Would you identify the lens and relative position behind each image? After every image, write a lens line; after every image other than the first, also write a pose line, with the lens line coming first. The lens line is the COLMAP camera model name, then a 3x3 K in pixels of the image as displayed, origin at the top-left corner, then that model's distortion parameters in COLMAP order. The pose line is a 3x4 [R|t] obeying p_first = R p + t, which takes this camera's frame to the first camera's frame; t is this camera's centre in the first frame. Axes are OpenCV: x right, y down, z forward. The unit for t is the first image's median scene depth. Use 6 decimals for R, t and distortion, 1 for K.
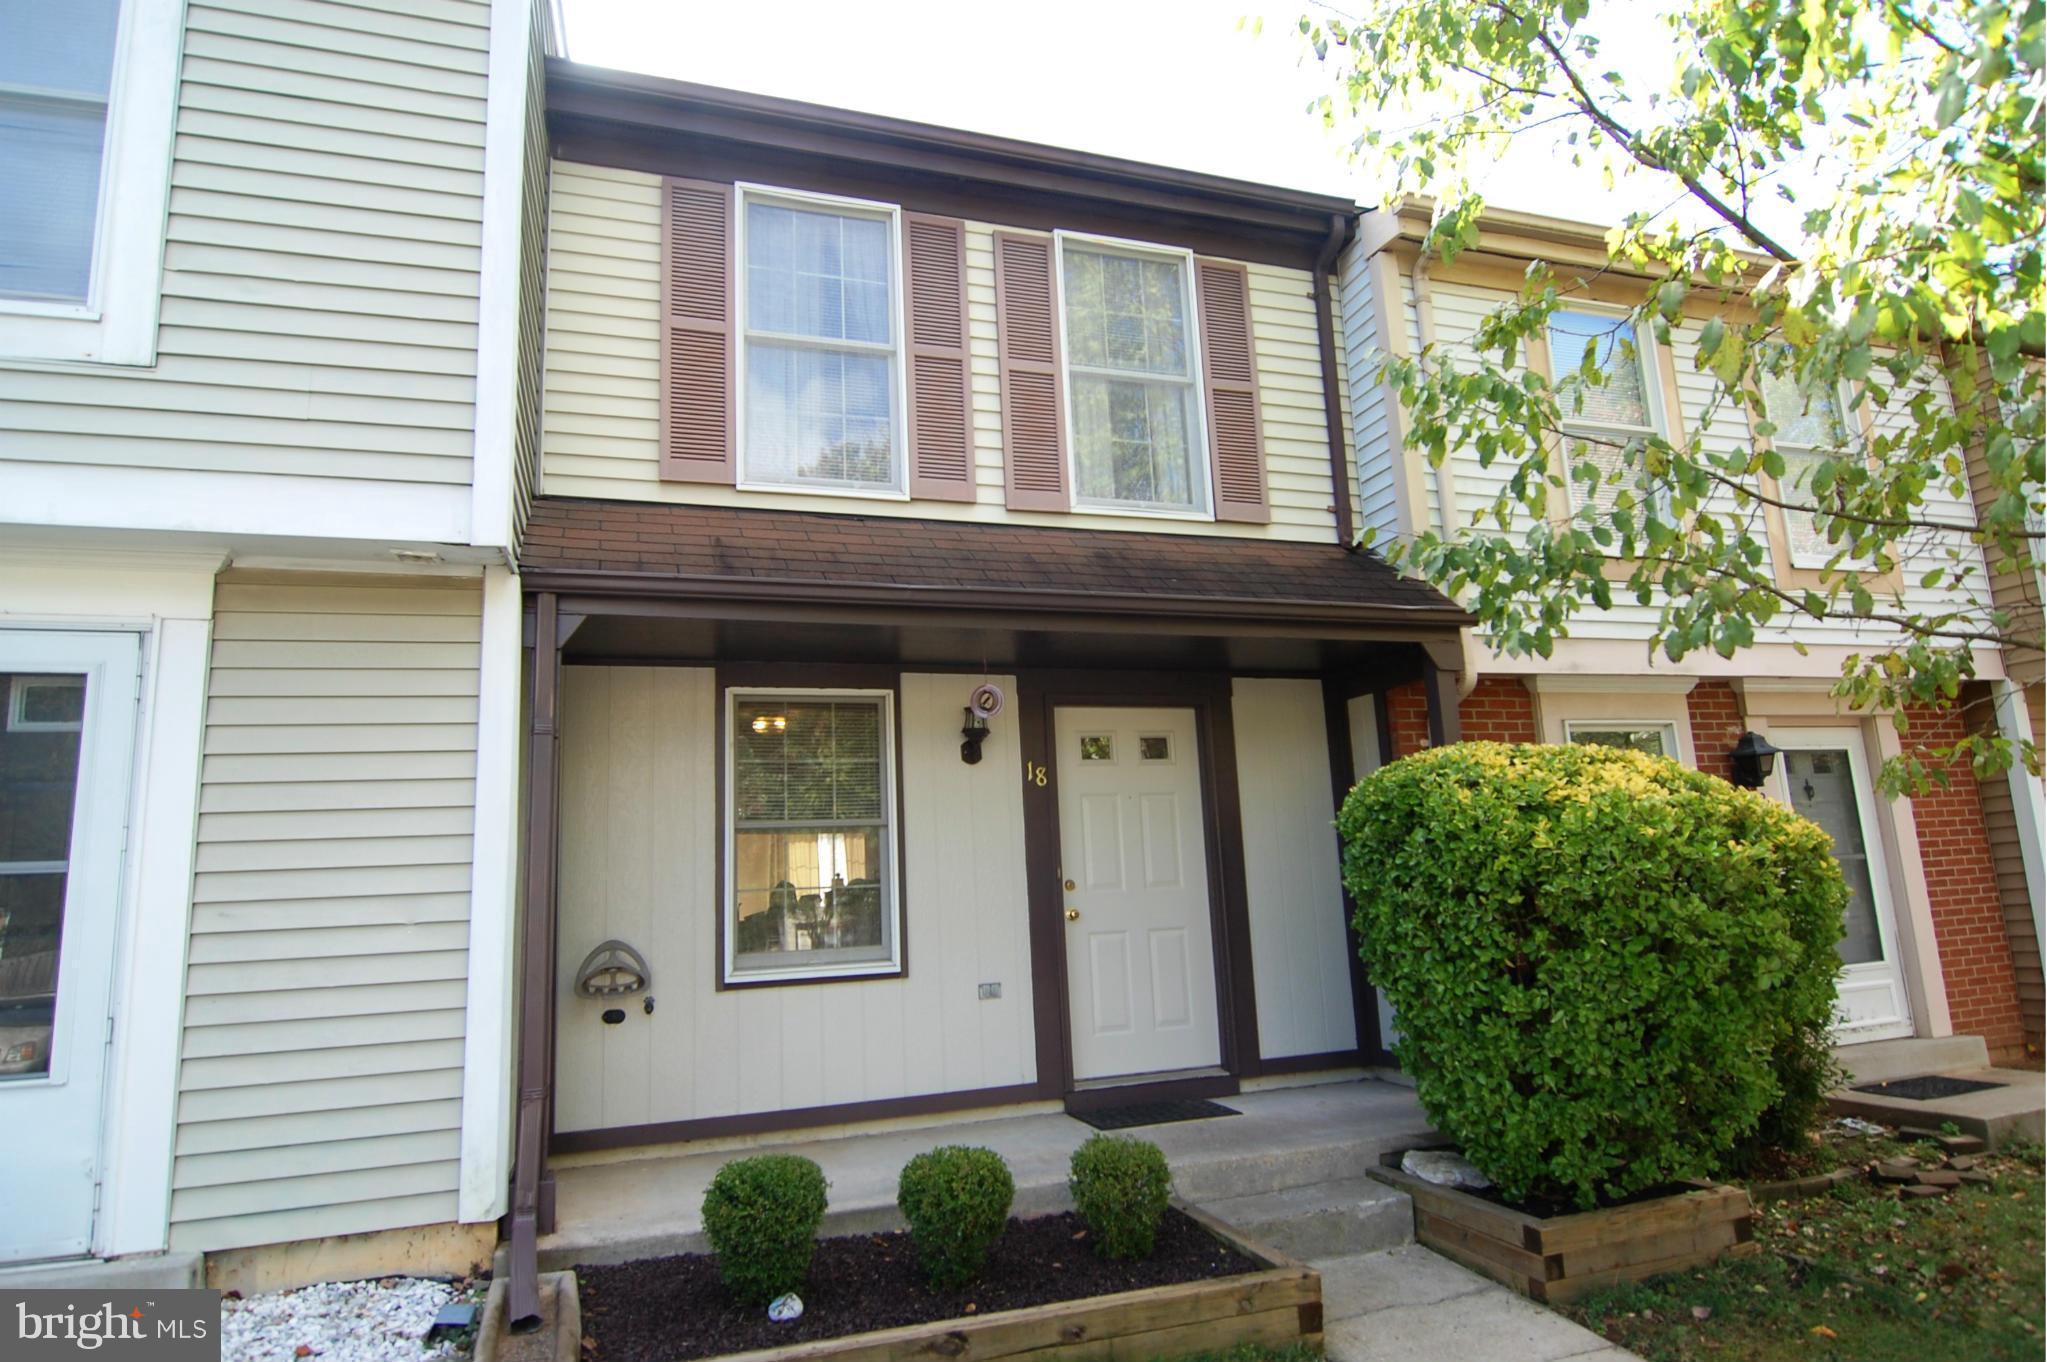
lens RADIAL K [[1057.7, 0, 1021.0], [0, 1057.7, 757.4], [0, 0, 1]] dist [-0.001048, 0.000132]
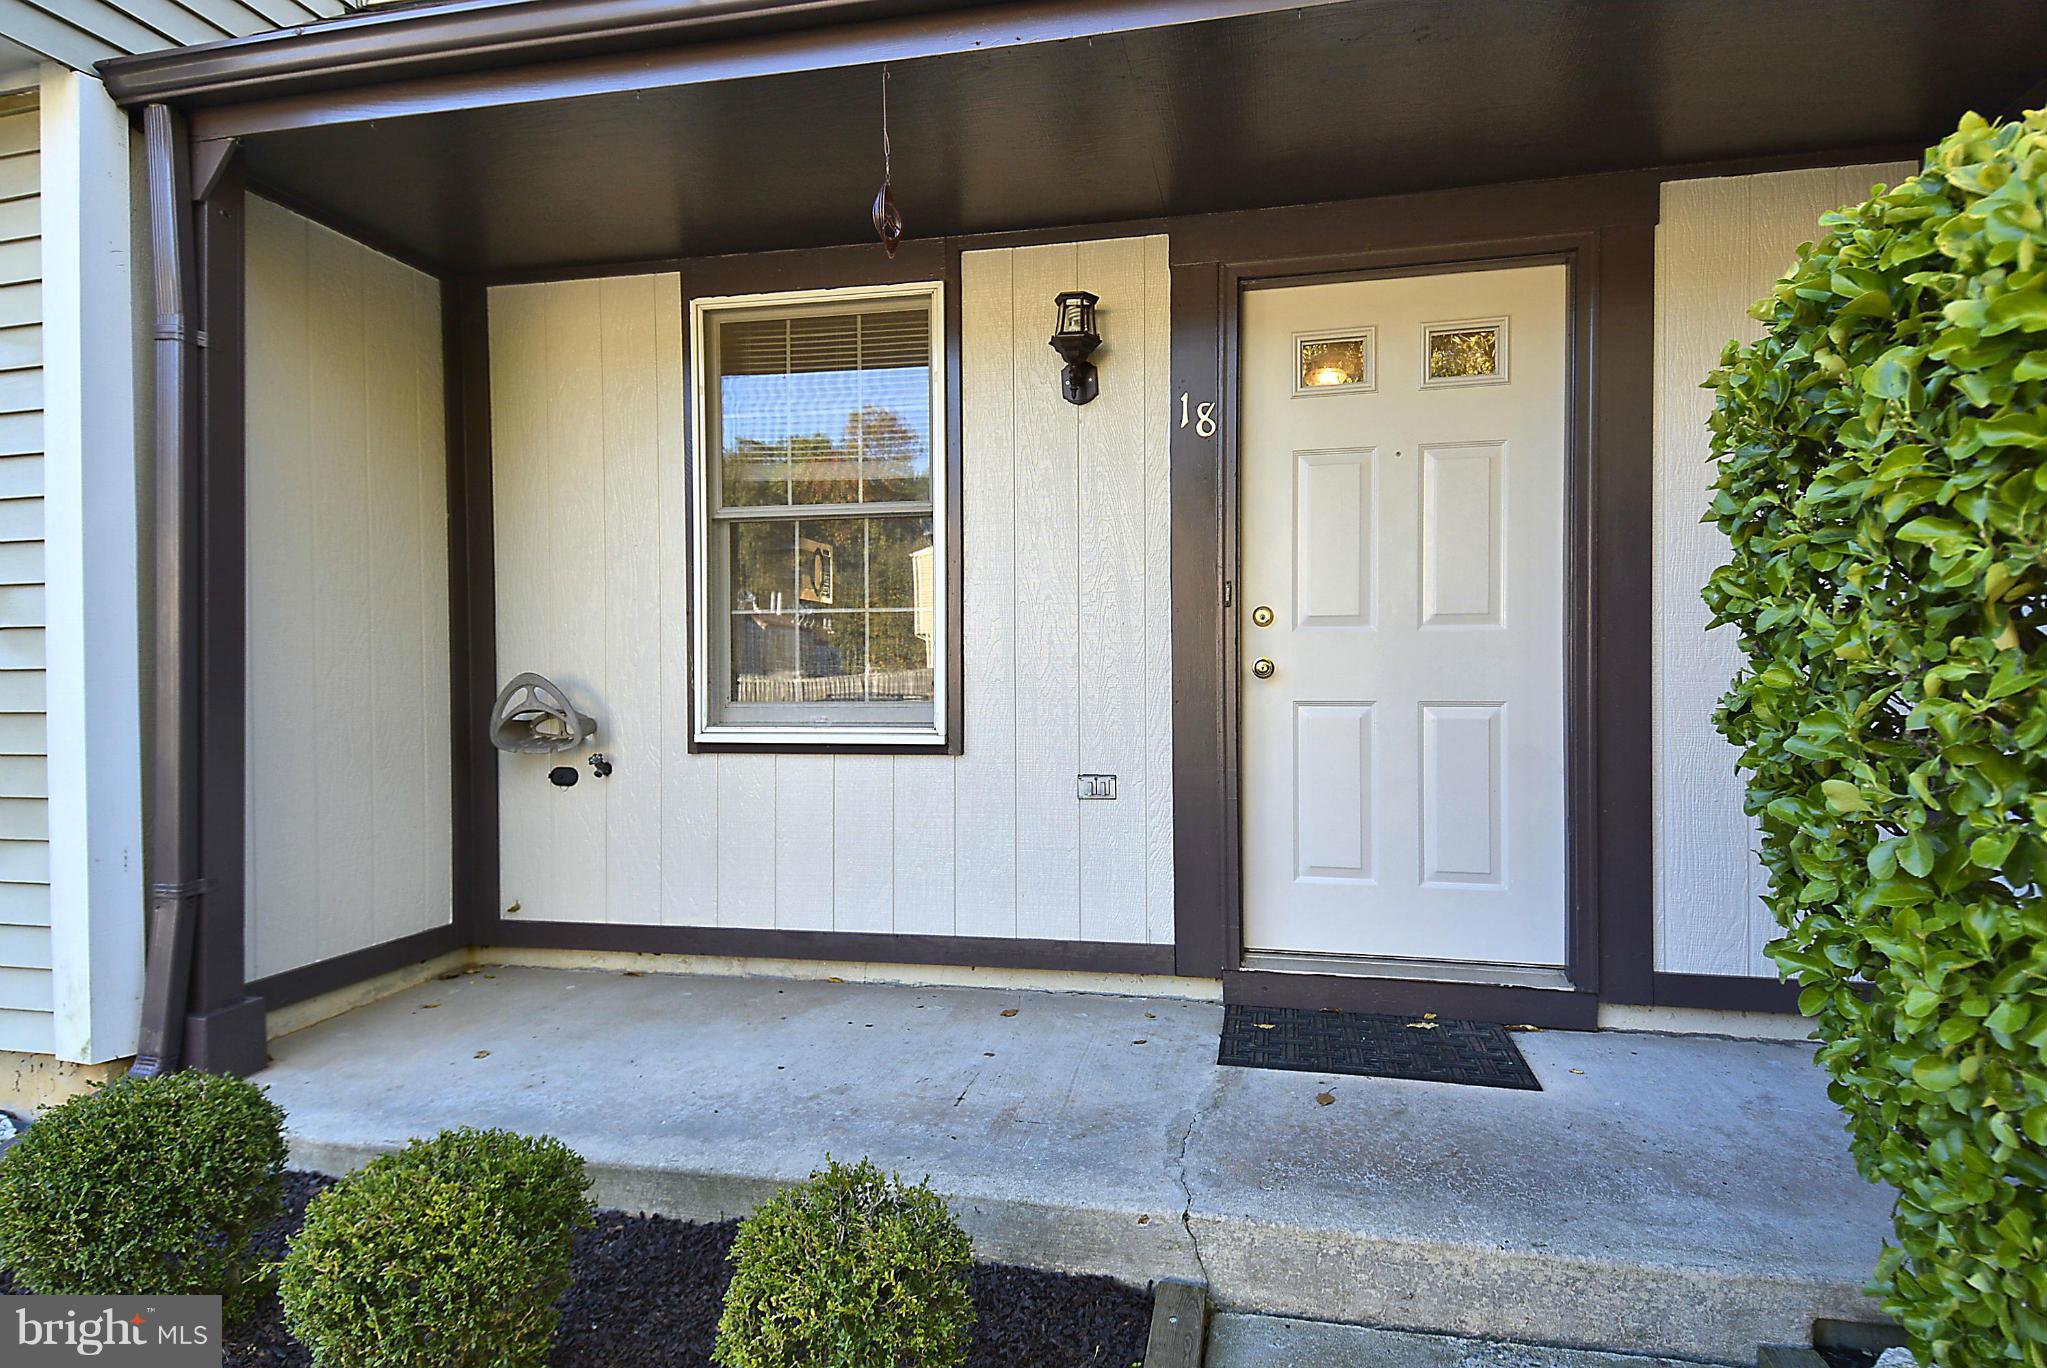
lens RADIAL K [[1065.0, 0, 1040.8], [0, 1065.0, 682.4], [0, 0, 1]] dist [0.077235, -0.062753]
pose [[0.869574, 0.049270, -0.491339, 0.231964], [0.031628, 0.987410, 0.154989, 0.066091], [0.492789, -0.150314, 0.857068, 0.465188]]
